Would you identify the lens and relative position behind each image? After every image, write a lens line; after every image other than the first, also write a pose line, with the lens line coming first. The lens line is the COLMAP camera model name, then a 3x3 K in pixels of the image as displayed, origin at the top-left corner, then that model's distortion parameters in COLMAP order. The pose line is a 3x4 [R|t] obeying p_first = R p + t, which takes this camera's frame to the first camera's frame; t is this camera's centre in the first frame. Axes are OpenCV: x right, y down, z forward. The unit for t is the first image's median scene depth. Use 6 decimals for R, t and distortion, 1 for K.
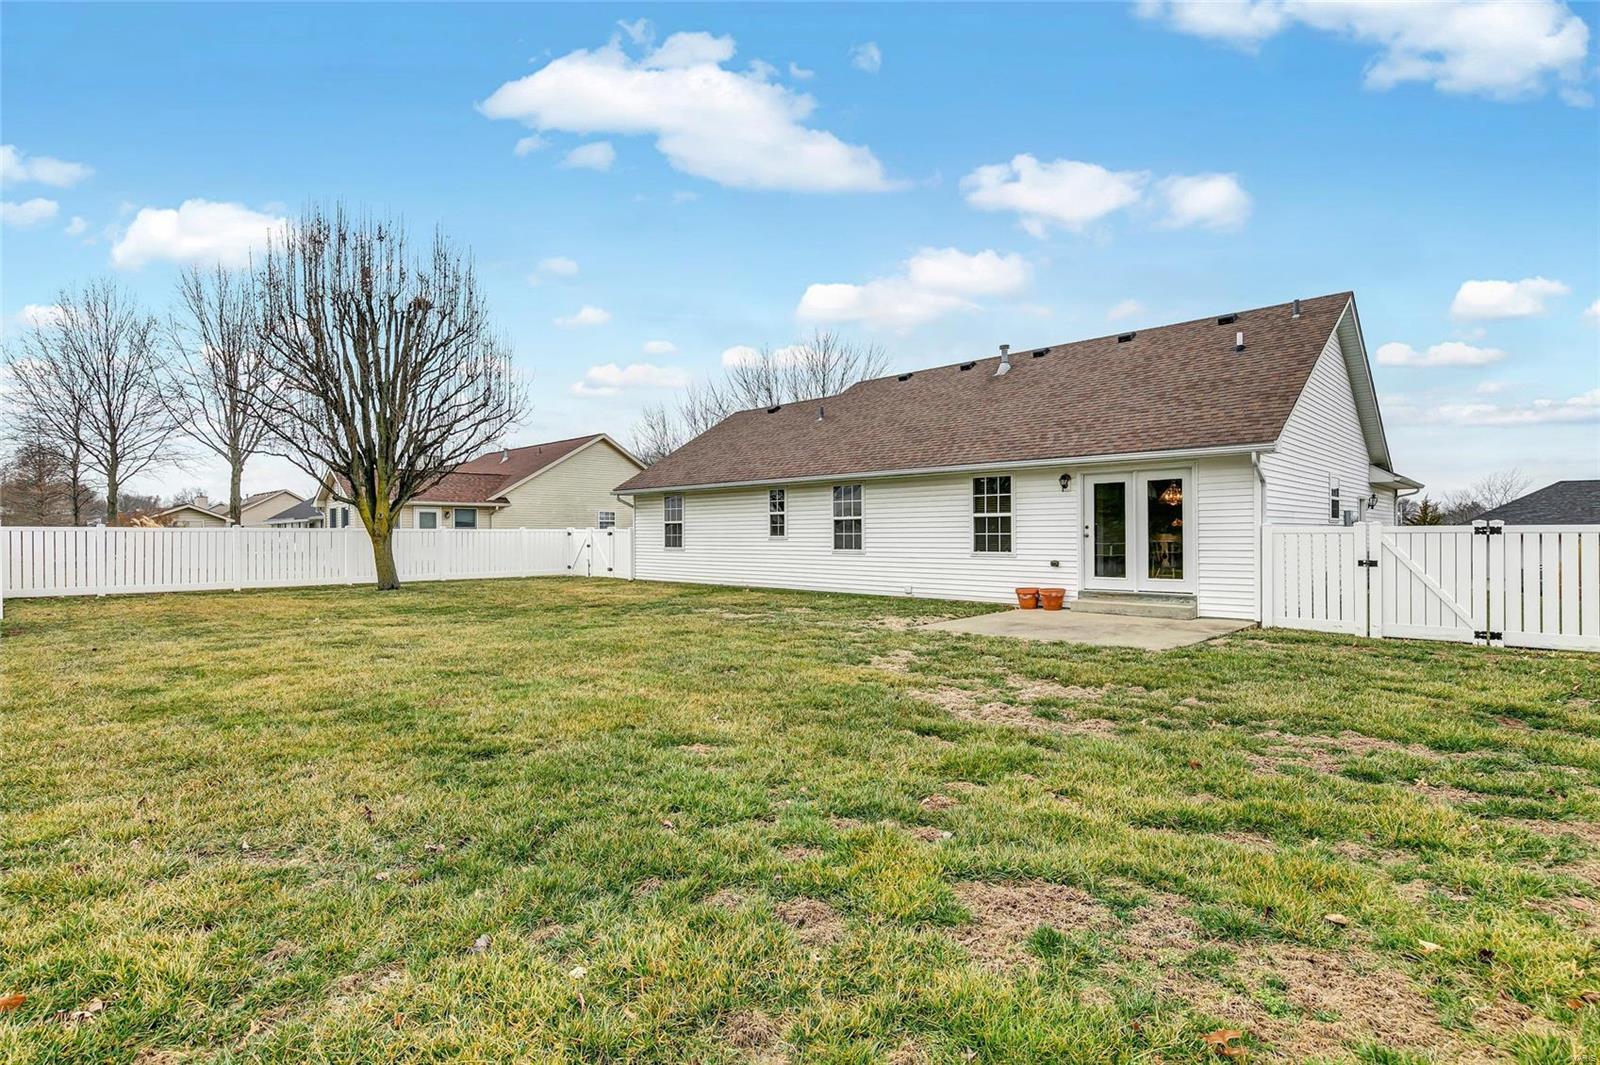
lens RADIAL K [[780.4, 0, 807.0], [0, 780.4, 537.0], [0, 0, 1]] dist [0.003198, -0.000393]
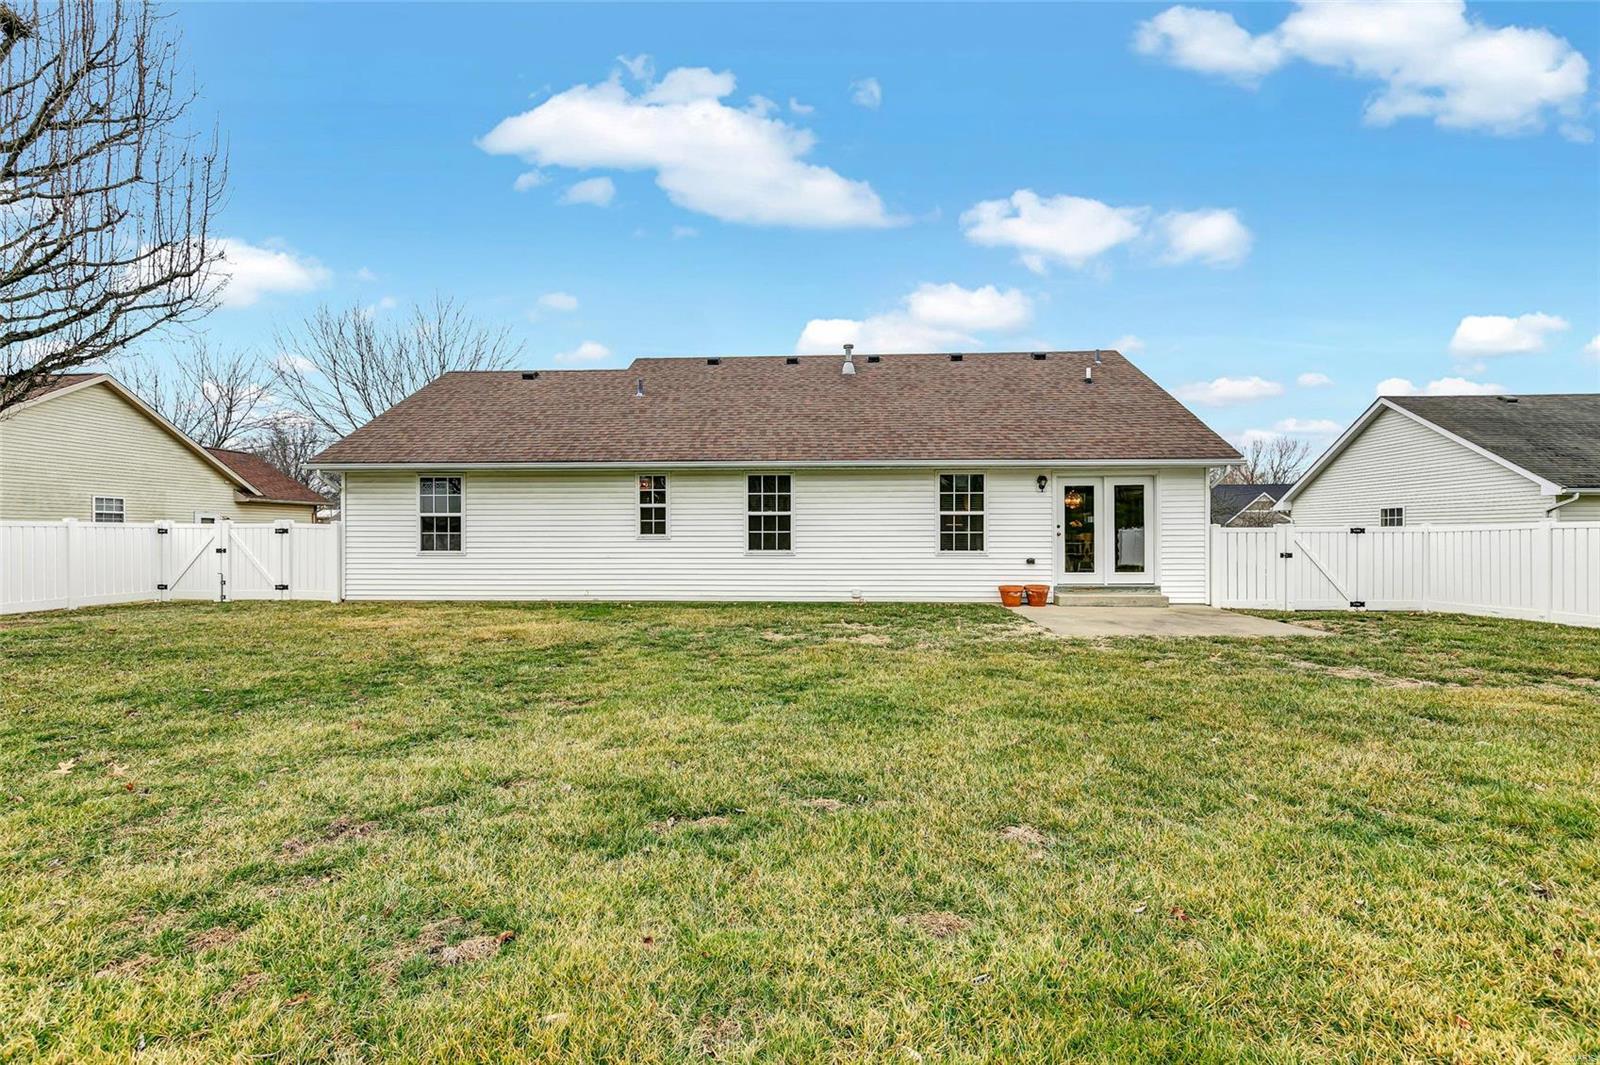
lens RADIAL K [[697.4, 0, 805.1], [0, 697.4, 527.6], [0, 0, 1]] dist [0.003486, -0.000886]
pose [[0.753697, 0.007277, 0.657182, -0.466510], [0.001027, 0.999924, -0.012250, 0.000393], [-0.657221, 0.009908, 0.753632, 0.448652]]
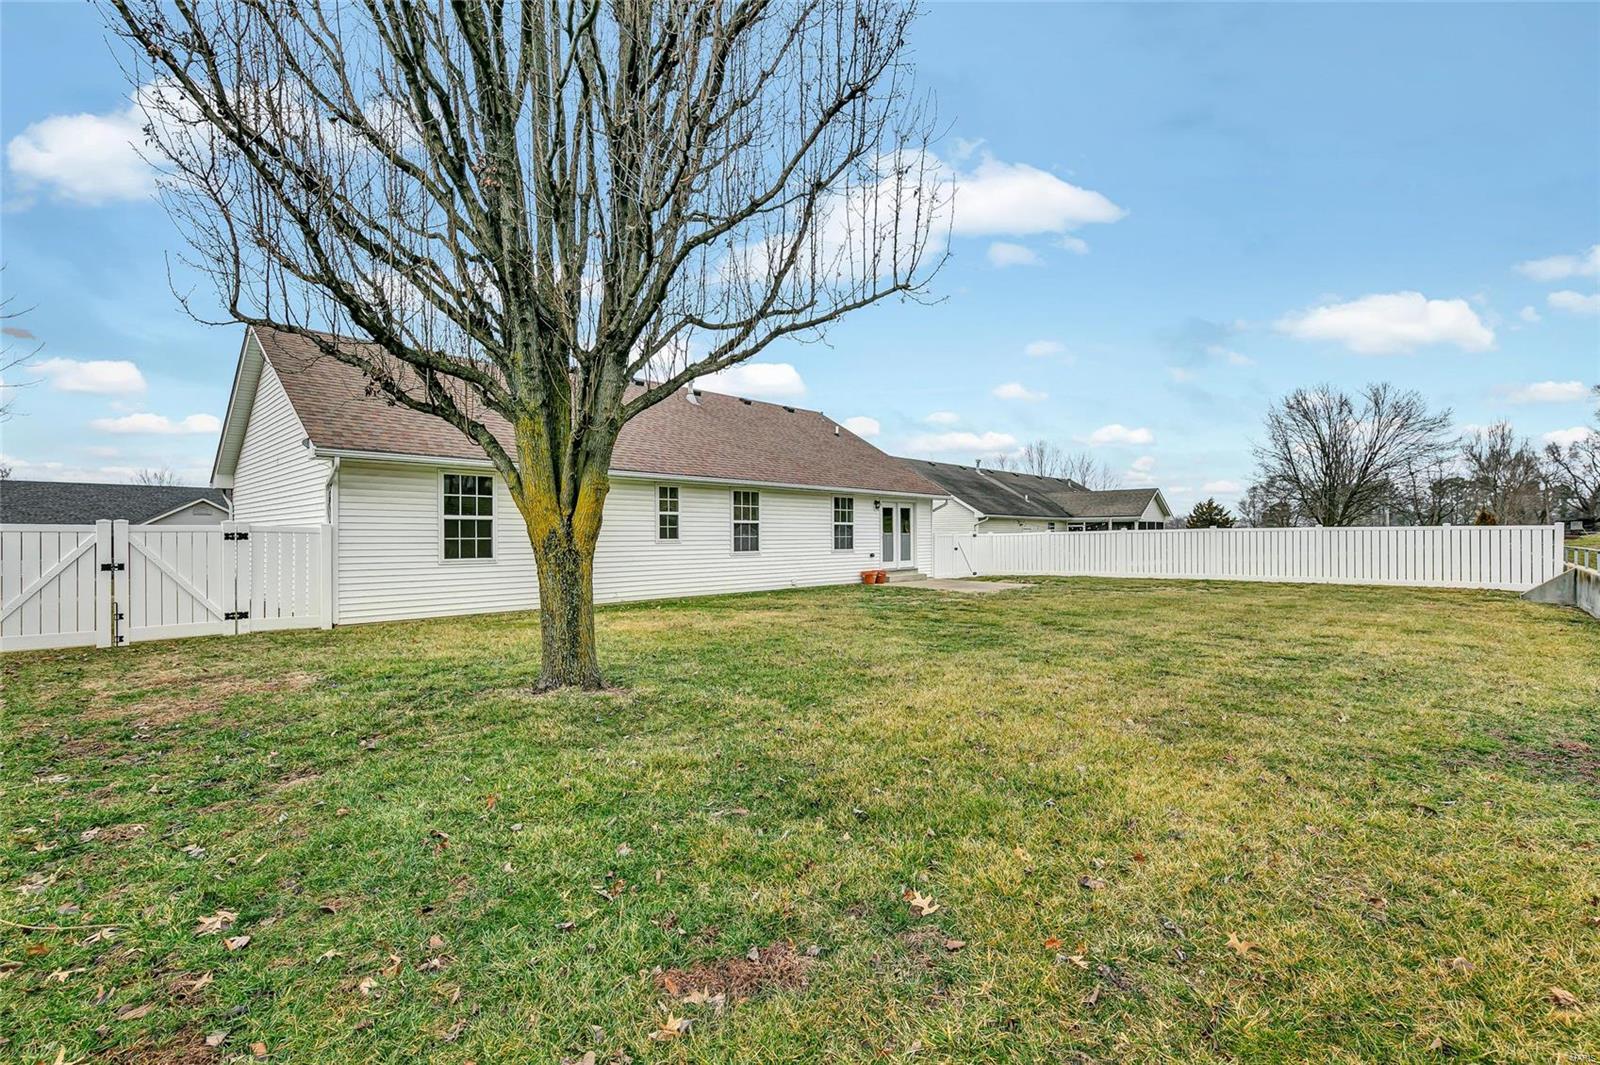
lens RADIAL K [[697.4, 0, 813.6], [0, 697.4, 532.8], [0, 0, 1]] dist [0.003486, -0.000886]
pose [[-0.015107, 0.008651, 0.999848, -1.008995], [0.007470, 0.999936, -0.008539, -0.000714], [-0.999858, 0.007340, -0.015171, 1.029435]]
